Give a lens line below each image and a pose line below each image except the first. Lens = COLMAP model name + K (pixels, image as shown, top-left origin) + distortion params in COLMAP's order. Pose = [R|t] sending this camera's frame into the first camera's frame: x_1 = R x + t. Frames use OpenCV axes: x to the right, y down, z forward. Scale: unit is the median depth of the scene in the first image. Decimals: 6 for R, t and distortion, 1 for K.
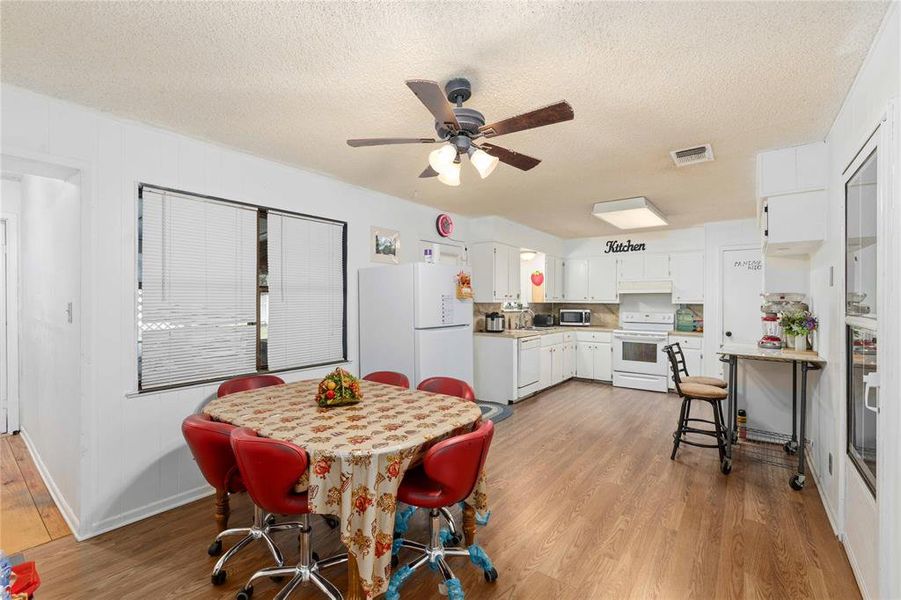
lens RADIAL K [[391.8, 0, 450.5], [0, 391.8, 300.0], [0, 0, 1]] dist [-0.000190, 0.000108]
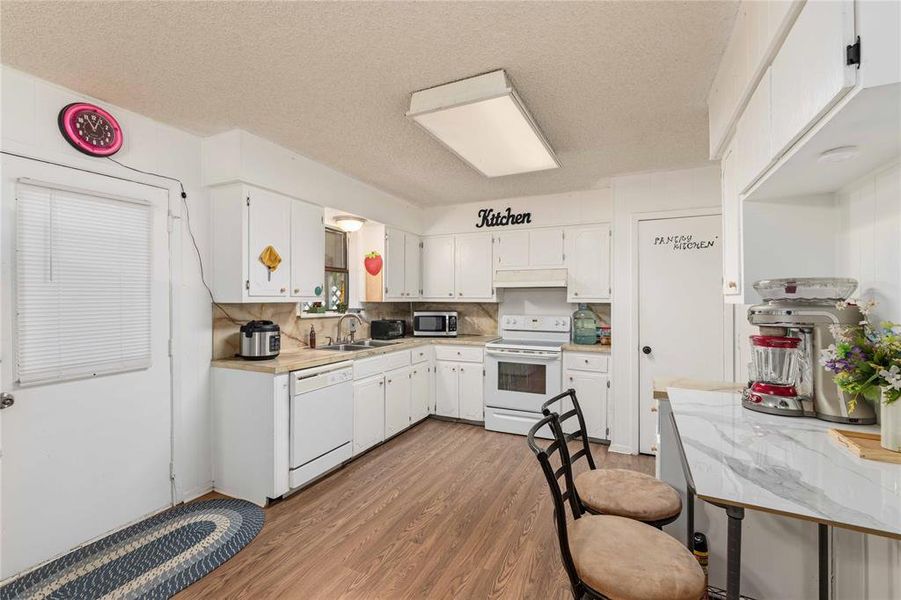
lens RADIAL K [[391.8, 0, 450.5], [0, 391.8, 300.0], [0, 0, 1]] dist [-0.000190, 0.000108]
pose [[0.977799, -0.003772, 0.209510, 0.221119], [0.002824, 0.999984, 0.004826, 0.000841], [-0.209524, -0.004128, 0.977795, 0.372455]]
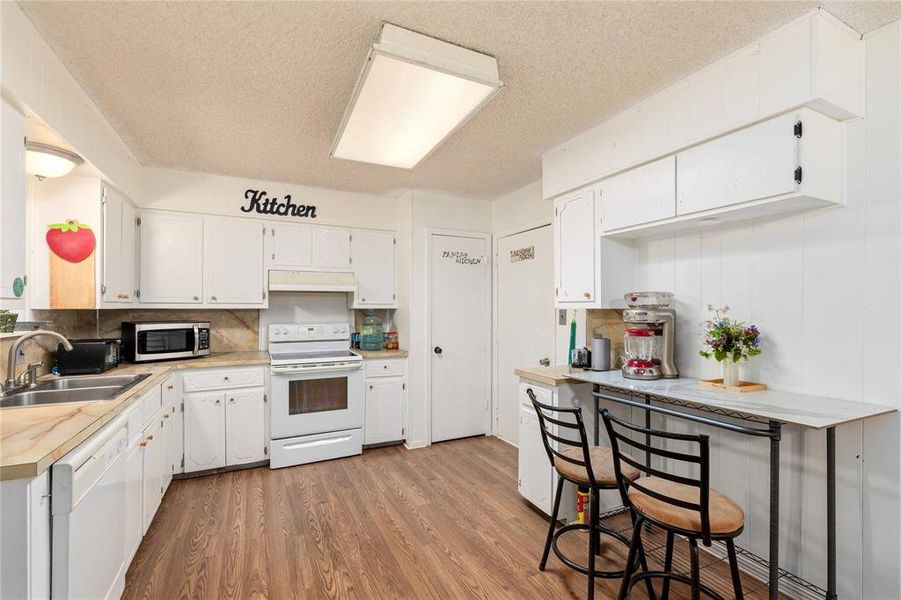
lens RADIAL K [[391.5, 0, 442.5], [0, 391.5, 307.6], [0, 0, 1]] dist [-0.001964, -0.000075]
pose [[0.451960, -0.007419, 0.892007, 0.058478], [-0.001446, 0.999958, 0.009050, 0.001461], [-0.892037, -0.005380, 0.451931, 0.561938]]
